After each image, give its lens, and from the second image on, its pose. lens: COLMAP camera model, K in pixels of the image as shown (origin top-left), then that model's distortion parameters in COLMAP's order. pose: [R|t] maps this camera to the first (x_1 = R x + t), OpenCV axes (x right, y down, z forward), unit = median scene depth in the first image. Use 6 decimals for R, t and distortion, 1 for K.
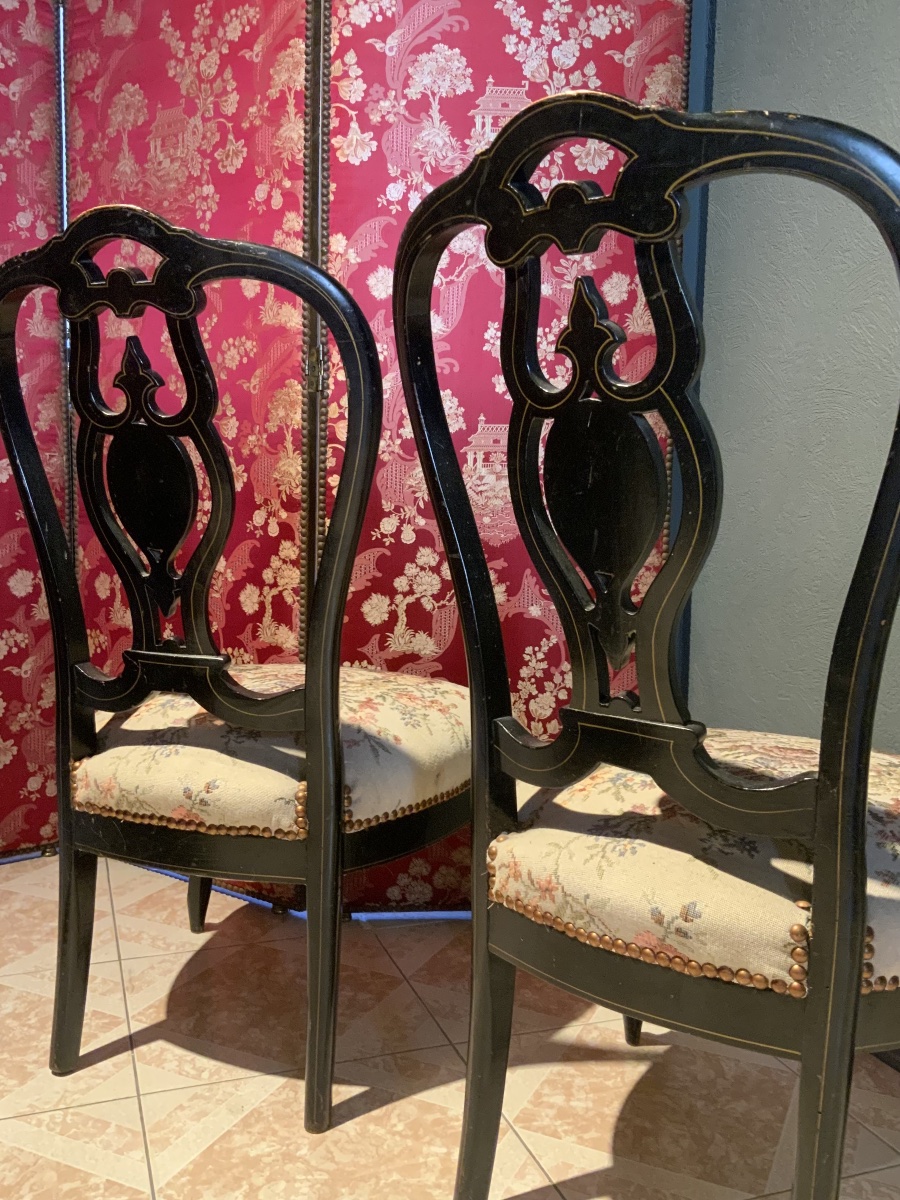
lens RADIAL K [[1000.2, 0, 463.3], [0, 1000.2, 601.1], [0, 0, 1]] dist [0.054689, -0.051899]
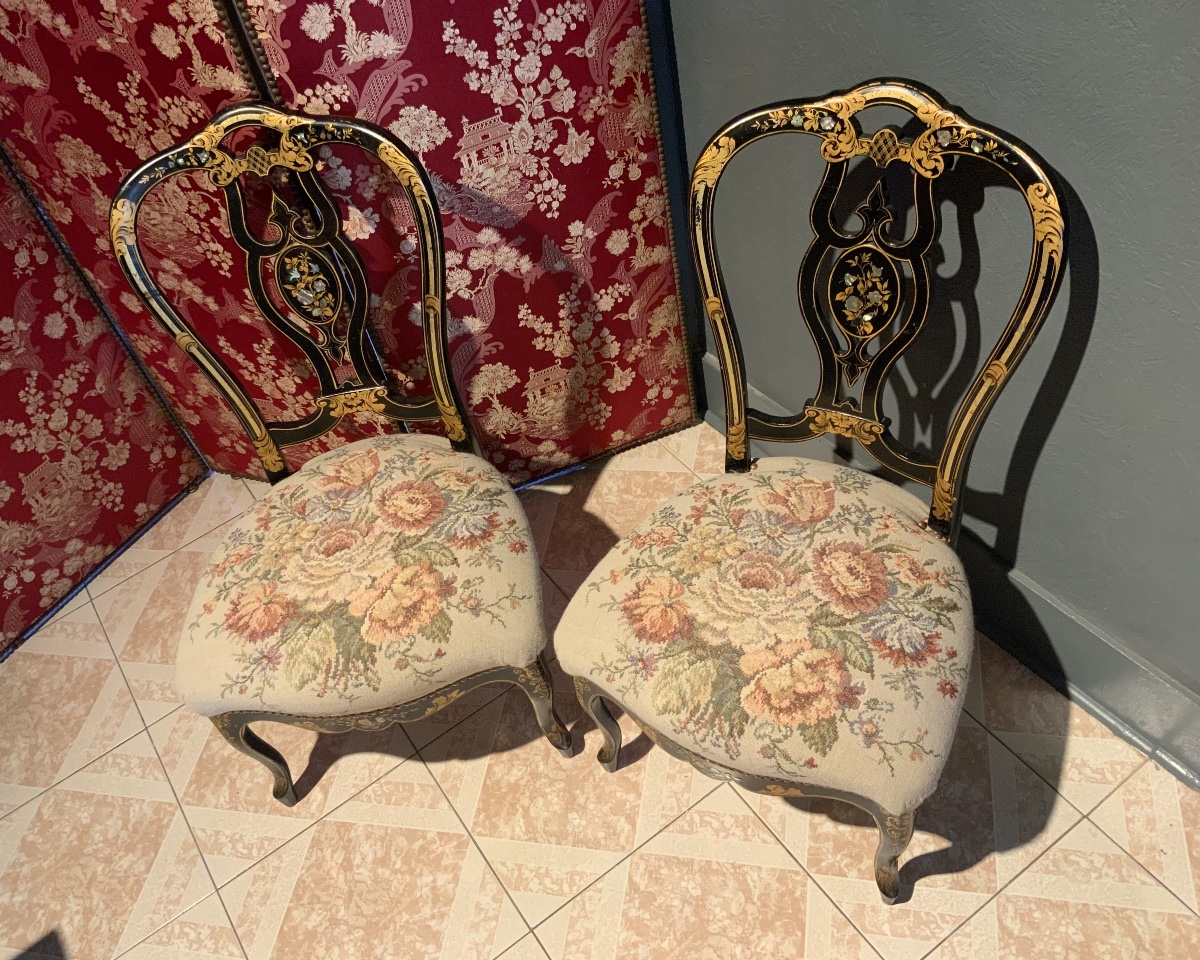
lens RADIAL K [[1029.4, 0, 609.4], [0, 1029.4, 471.0], [0, 0, 1]] dist [0.068260, -0.130718]
pose [[0.957844, -0.285005, 0.036156, 0.019873], [0.191249, 0.726482, 0.660036, -0.570977], [-0.214380, -0.625297, 0.750363, 0.006141]]
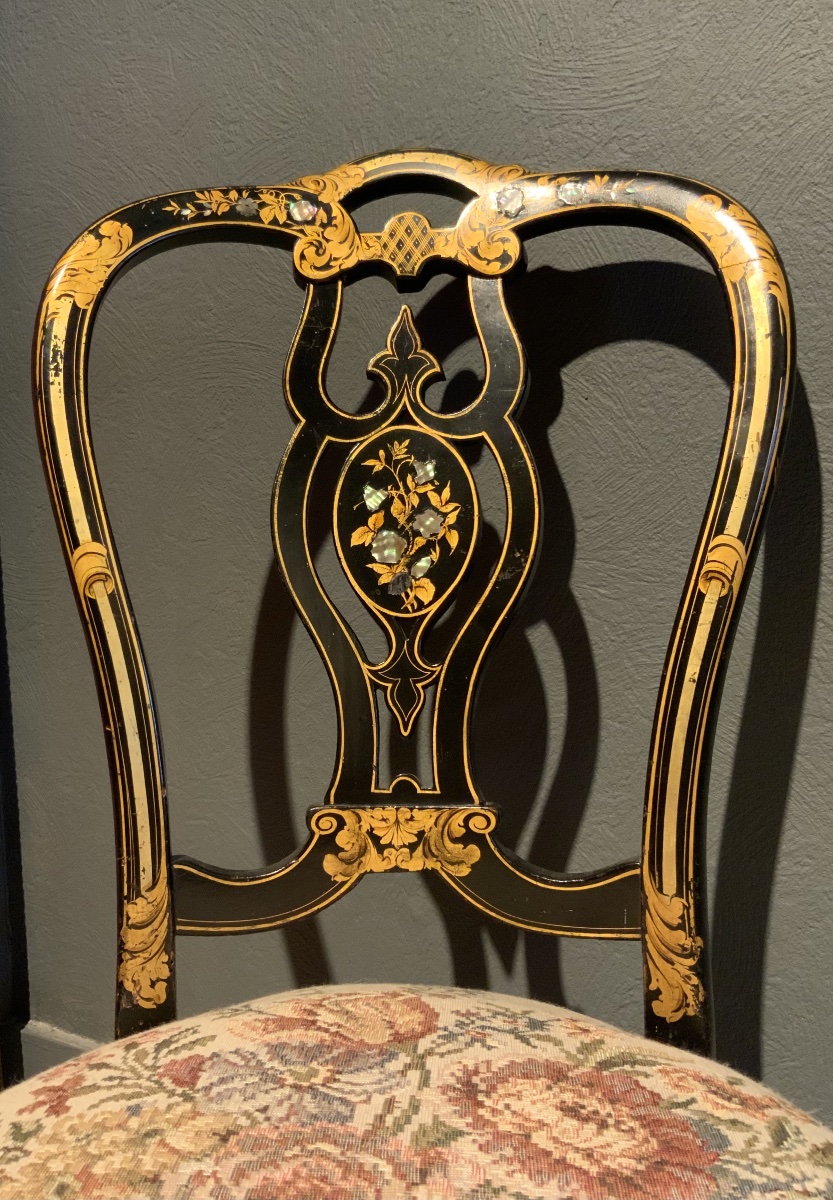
lens RADIAL K [[1014.6, 0, 393.4], [0, 1014.6, 604.6], [0, 0, 1]] dist [0.067429, -0.048727]
pose [[0.786868, -0.101345, 0.608743, 0.030810], [0.102929, 0.994159, 0.032463, -0.047236], [-0.608478, 0.037113, 0.792703, 0.369669]]
